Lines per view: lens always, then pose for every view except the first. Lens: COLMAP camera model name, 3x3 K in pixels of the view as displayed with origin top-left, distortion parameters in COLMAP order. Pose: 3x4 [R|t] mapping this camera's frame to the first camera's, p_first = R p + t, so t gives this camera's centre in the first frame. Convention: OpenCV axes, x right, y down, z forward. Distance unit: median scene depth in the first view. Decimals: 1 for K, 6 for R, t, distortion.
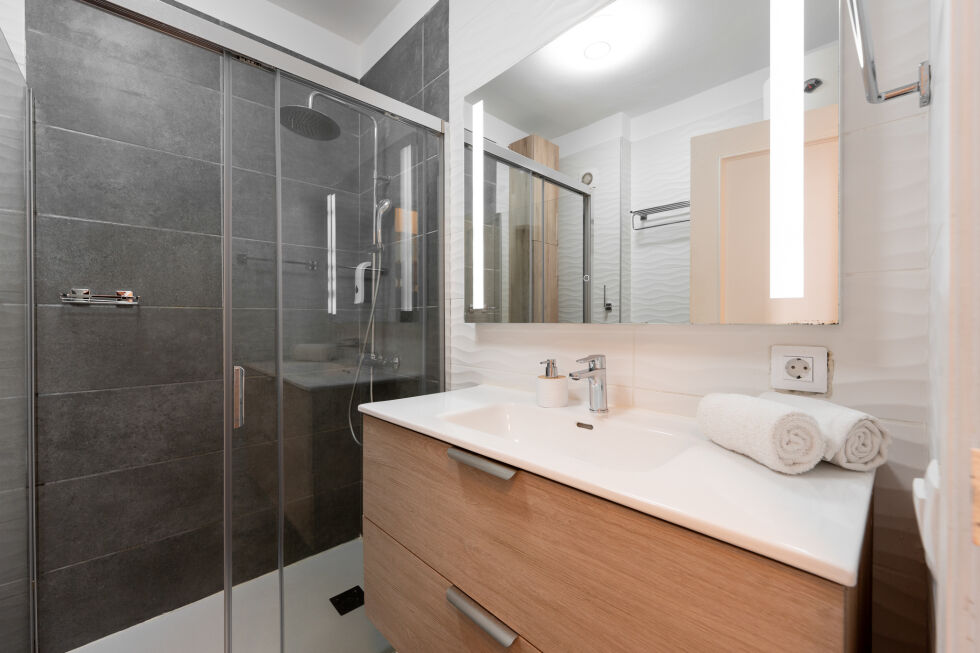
lens RADIAL K [[393.6, 0, 490.9], [0, 393.6, 324.2], [0, 0, 1]] dist [-0.000415, -0.001117]
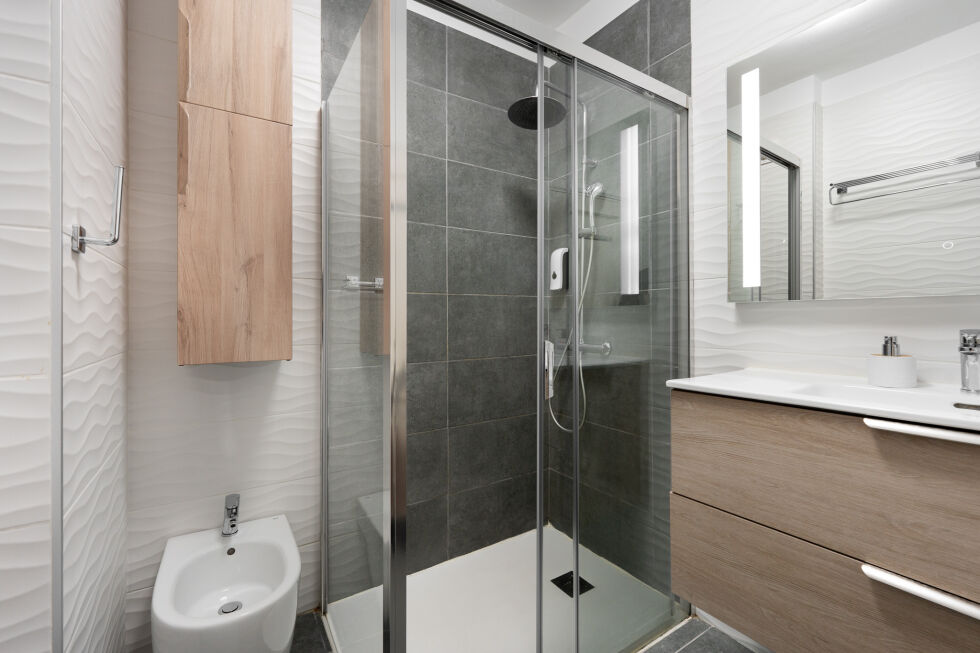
lens RADIAL K [[408.9, 0, 485.0], [0, 408.9, 318.6], [0, 0, 1]] dist [-0.007795, -0.001524]
pose [[0.981856, -0.003116, -0.189603, -0.410150], [0.001628, 0.999967, -0.008000, 0.037970], [0.189622, 0.007546, 0.981828, -0.071713]]
